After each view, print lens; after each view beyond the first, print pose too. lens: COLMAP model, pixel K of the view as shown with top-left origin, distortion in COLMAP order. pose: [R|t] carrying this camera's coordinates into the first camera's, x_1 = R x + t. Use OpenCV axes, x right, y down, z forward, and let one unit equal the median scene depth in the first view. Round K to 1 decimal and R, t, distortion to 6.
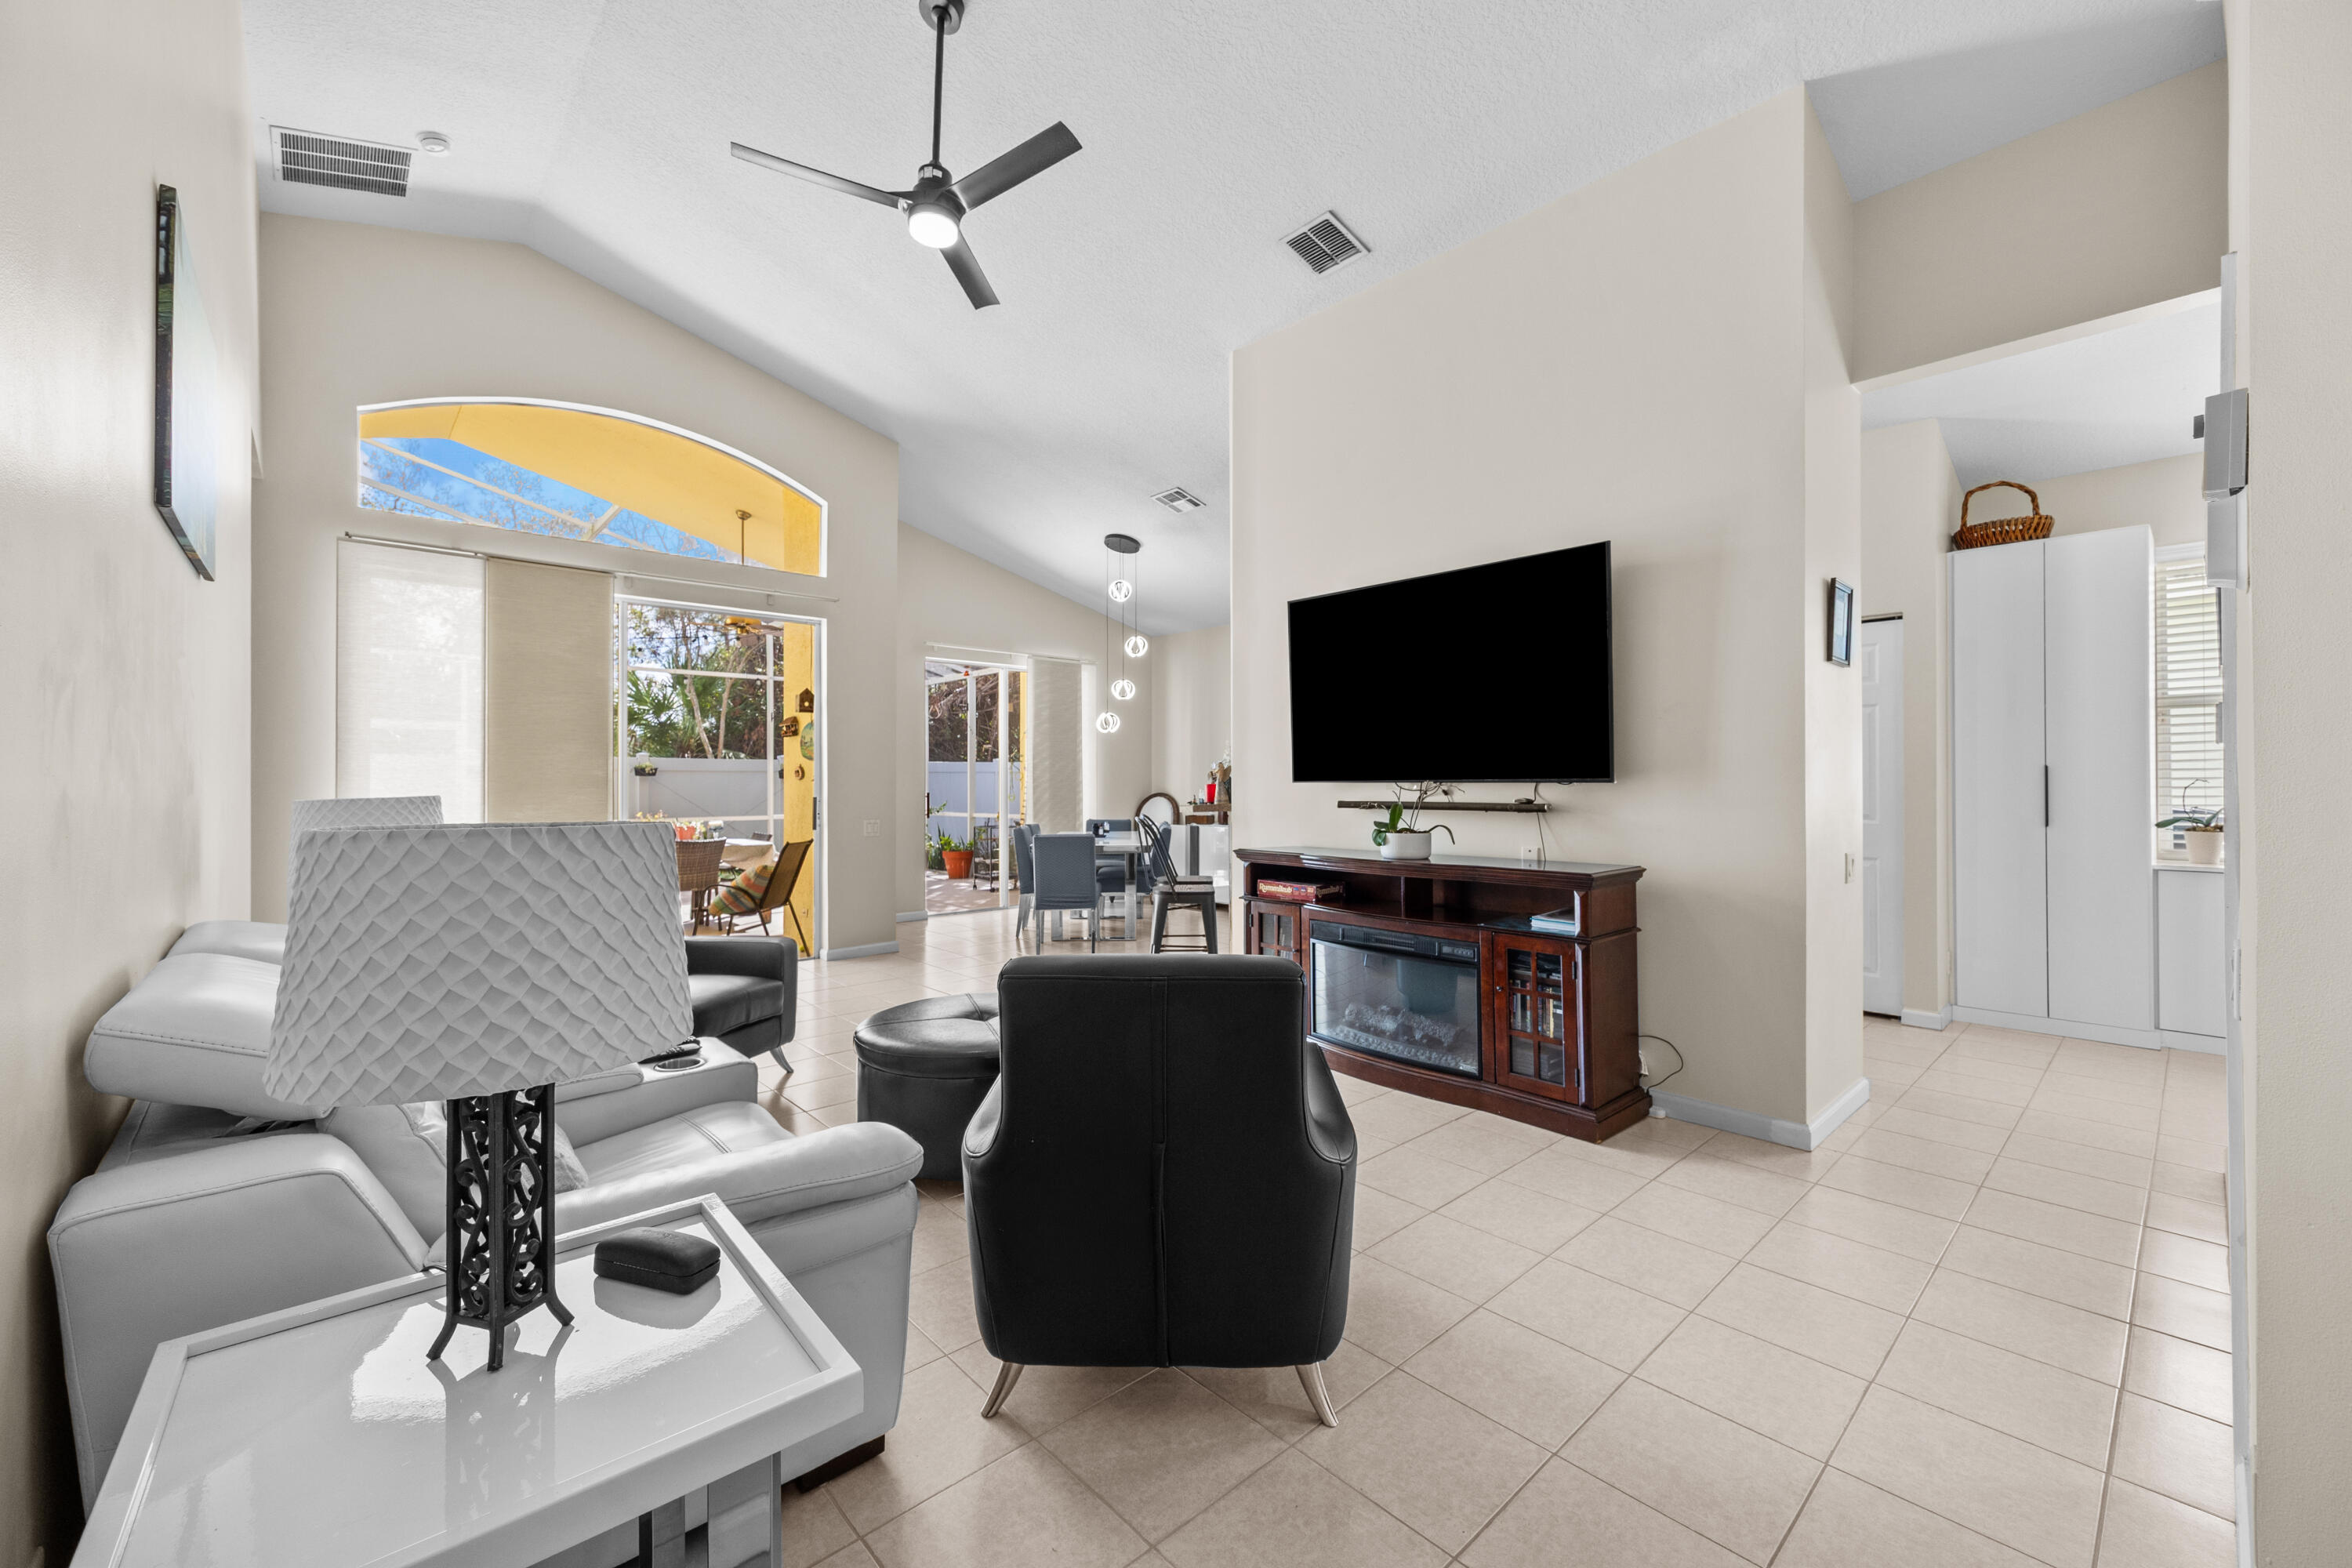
lens RADIAL K [[912.6, 0, 1172.7], [0, 912.6, 778.6], [0, 0, 1]] dist [0.014021, 0.000019]
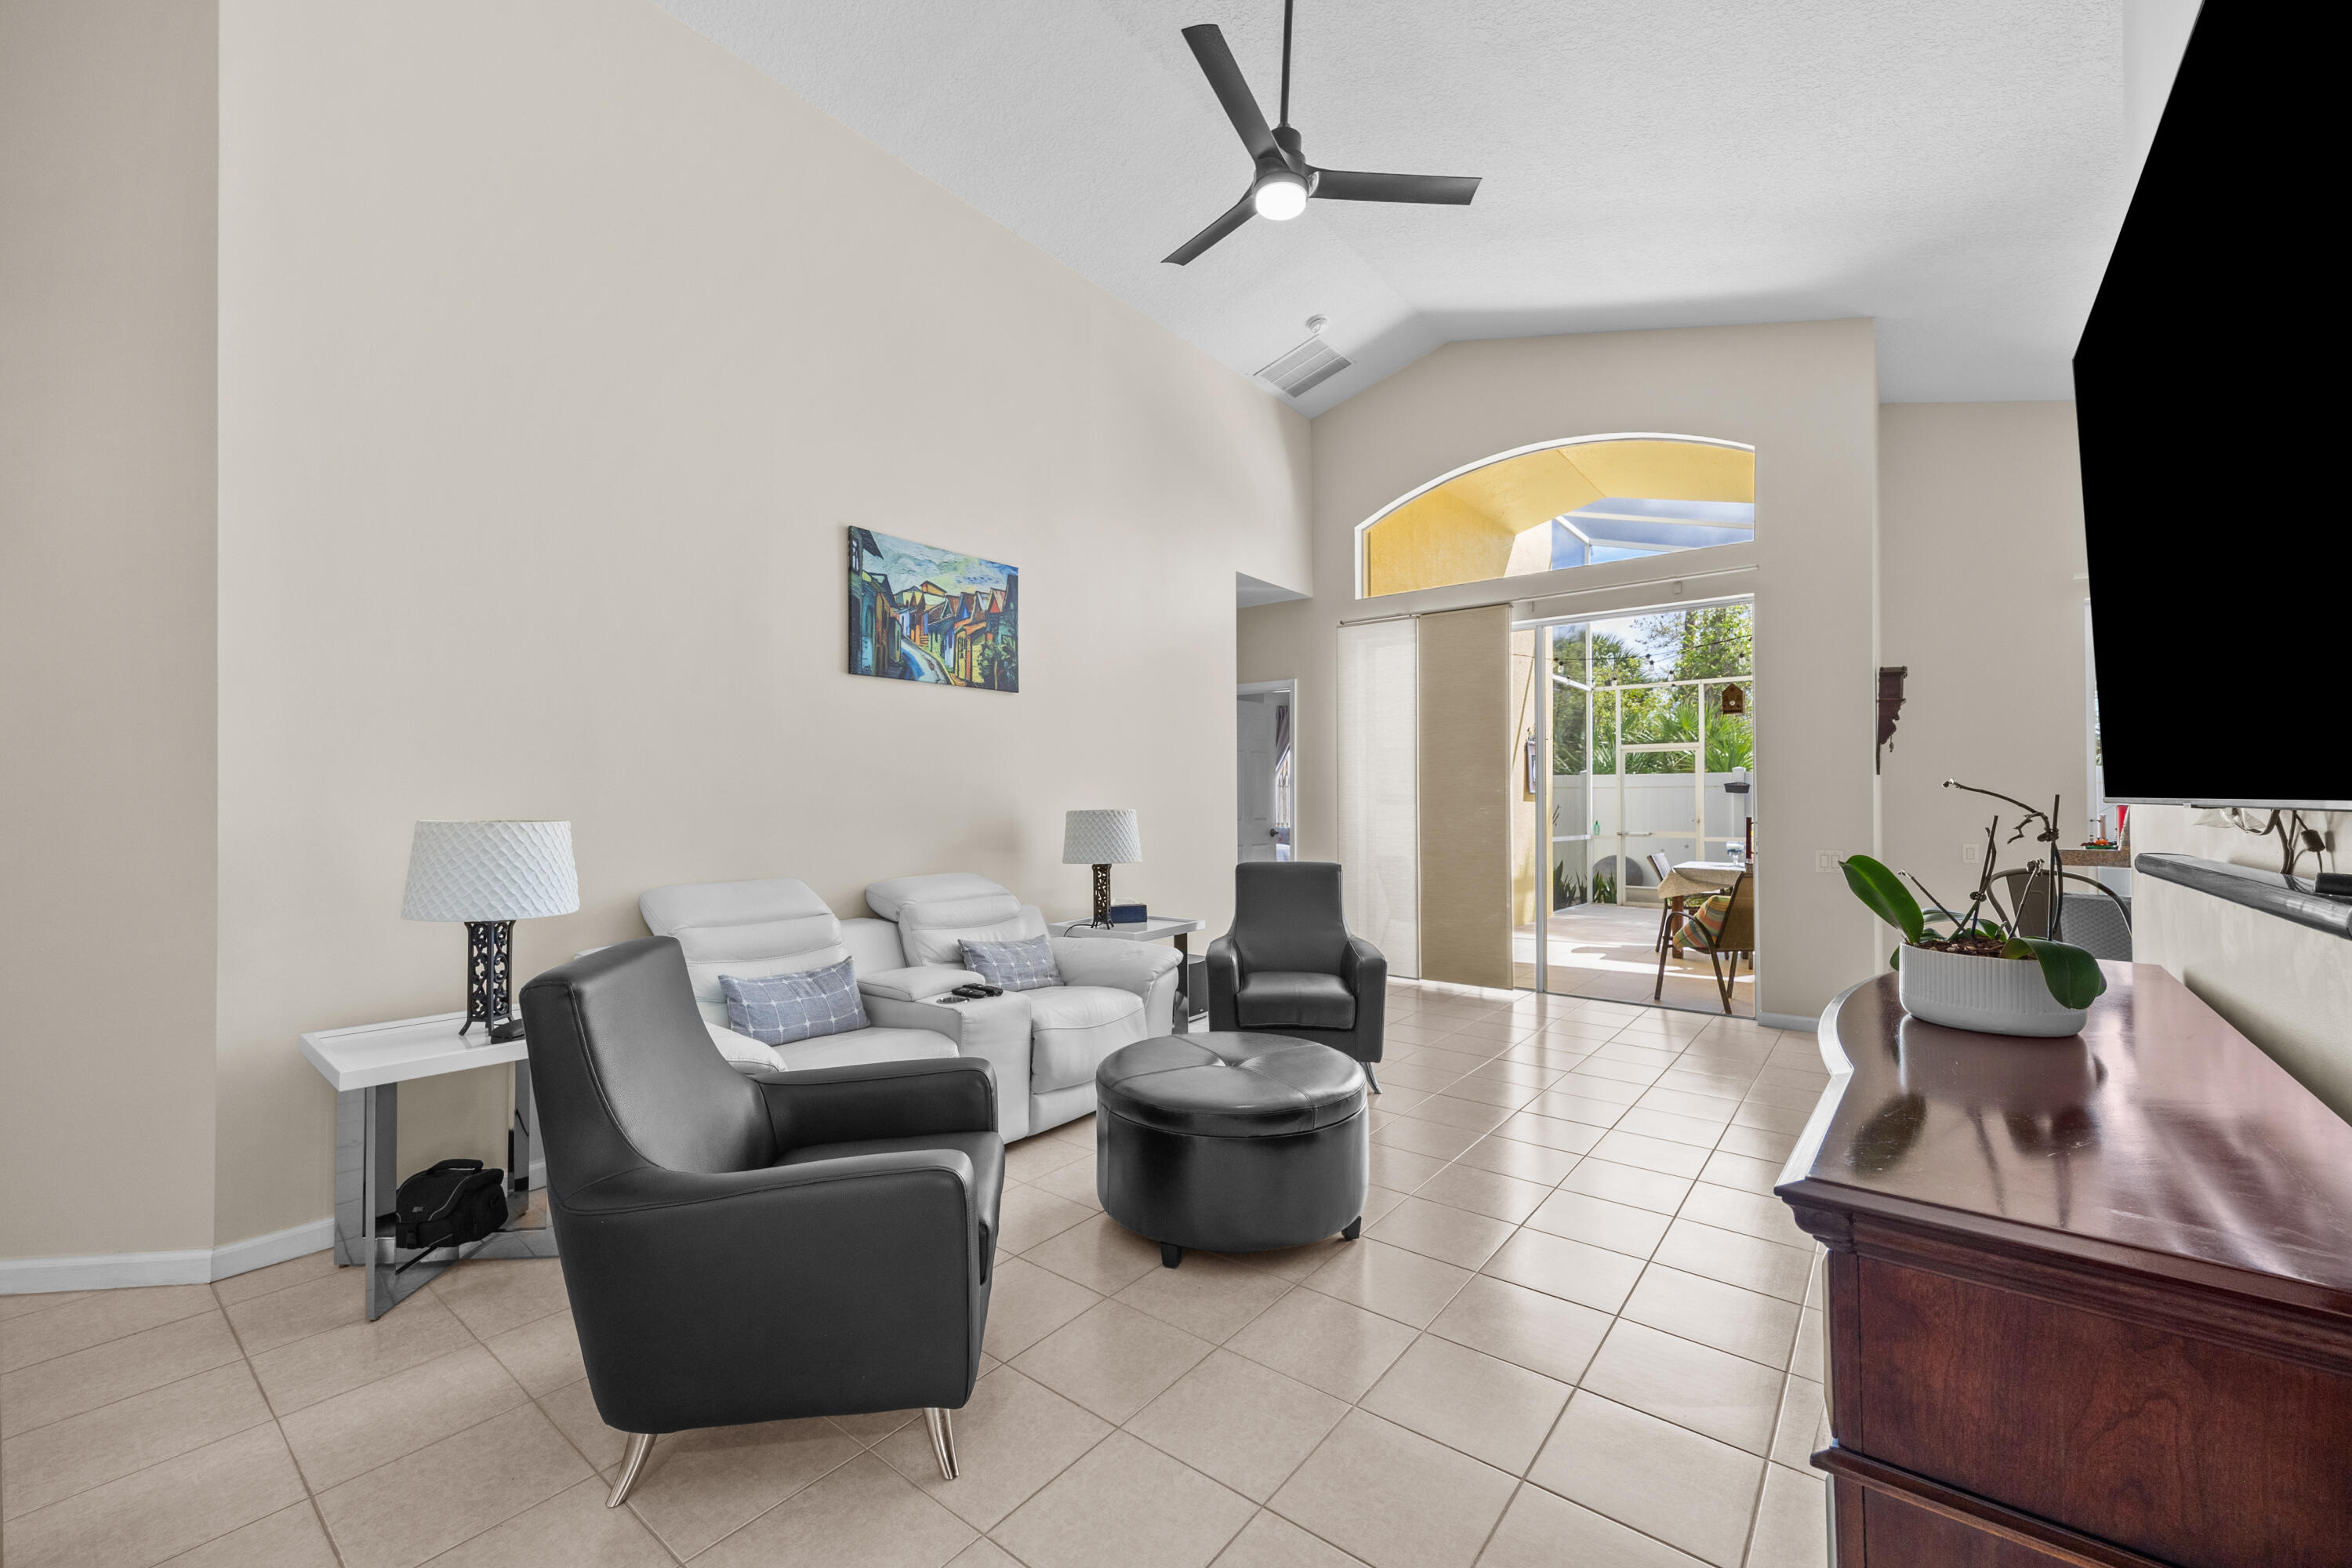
lens RADIAL K [[912.6, 0, 1177.8], [0, 912.6, 789.9], [0, 0, 1]] dist [0.014021, 0.000019]
pose [[0.192330, -0.009990, -0.981280, 0.369215], [0.001401, 0.999950, -0.009906, 0.003244], [0.981329, 0.000531, 0.192334, 0.434021]]
